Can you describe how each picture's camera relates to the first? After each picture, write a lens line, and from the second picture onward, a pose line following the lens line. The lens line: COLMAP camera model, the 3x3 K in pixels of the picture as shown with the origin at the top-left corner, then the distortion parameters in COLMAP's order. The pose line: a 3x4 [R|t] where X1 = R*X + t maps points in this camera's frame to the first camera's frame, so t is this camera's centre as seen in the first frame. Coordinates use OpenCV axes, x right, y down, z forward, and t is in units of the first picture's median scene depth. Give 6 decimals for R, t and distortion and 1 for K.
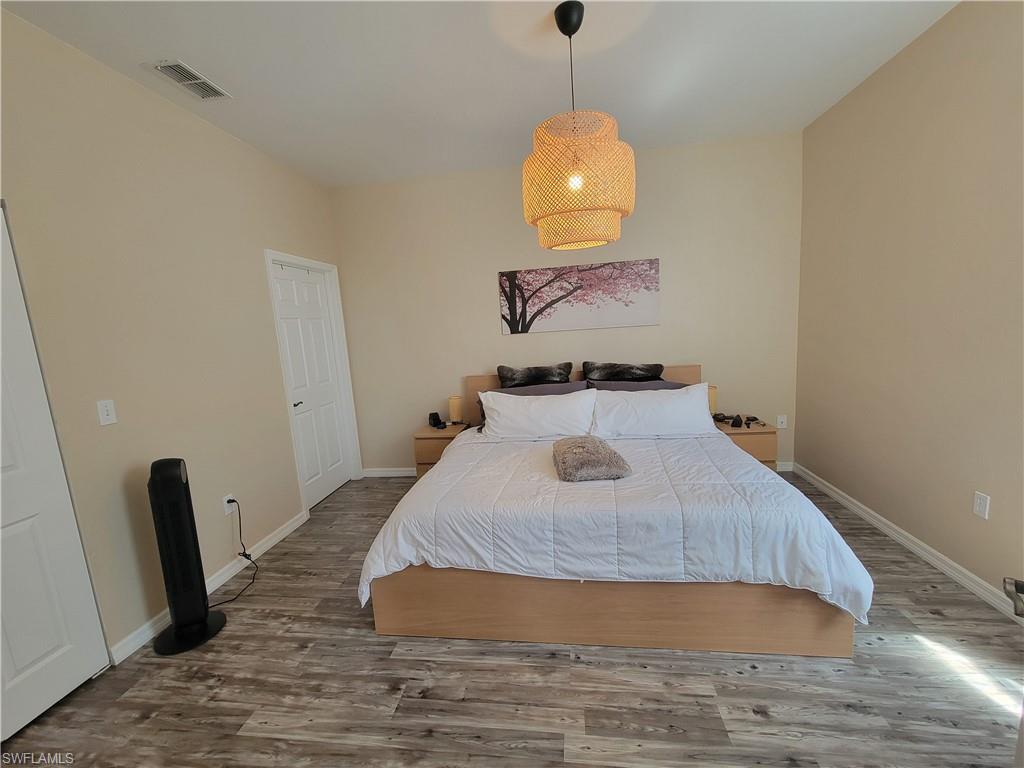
lens RADIAL K [[416.2, 0, 512.0], [0, 416.2, 384.4], [0, 0, 1]] dist [0.000441, -0.001576]
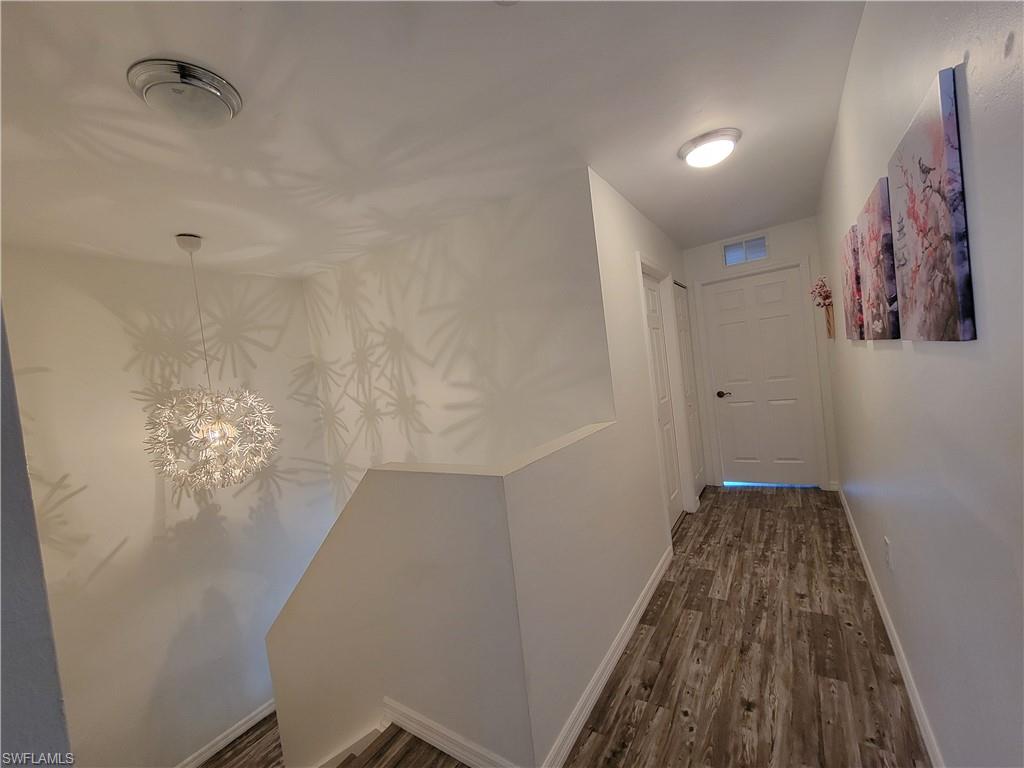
lens RADIAL K [[416.2, 0, 511.0], [0, 416.2, 385.9], [0, 0, 1]] dist [0.000441, -0.001576]
pose [[0.441496, -0.019474, 0.897052, -1.183095], [0.213722, 0.973271, -0.084058, -0.049737], [-0.871438, 0.228831, 0.433857, 1.070699]]
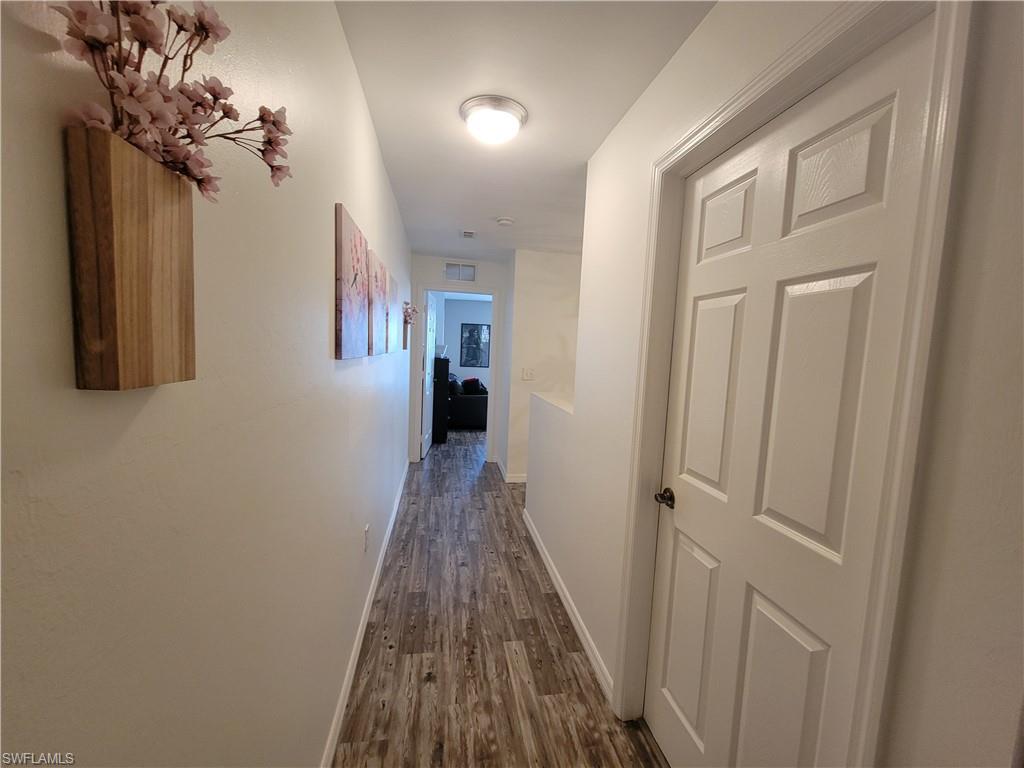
lens RADIAL K [[416.2, 0, 513.3], [0, 416.2, 385.2], [0, 0, 1]] dist [0.000441, -0.001576]
pose [[0.296091, 0.160094, -0.941647, 1.625415], [-0.194901, 0.975238, 0.104520, -0.192151], [0.935063, 0.152581, 0.319962, 0.703872]]
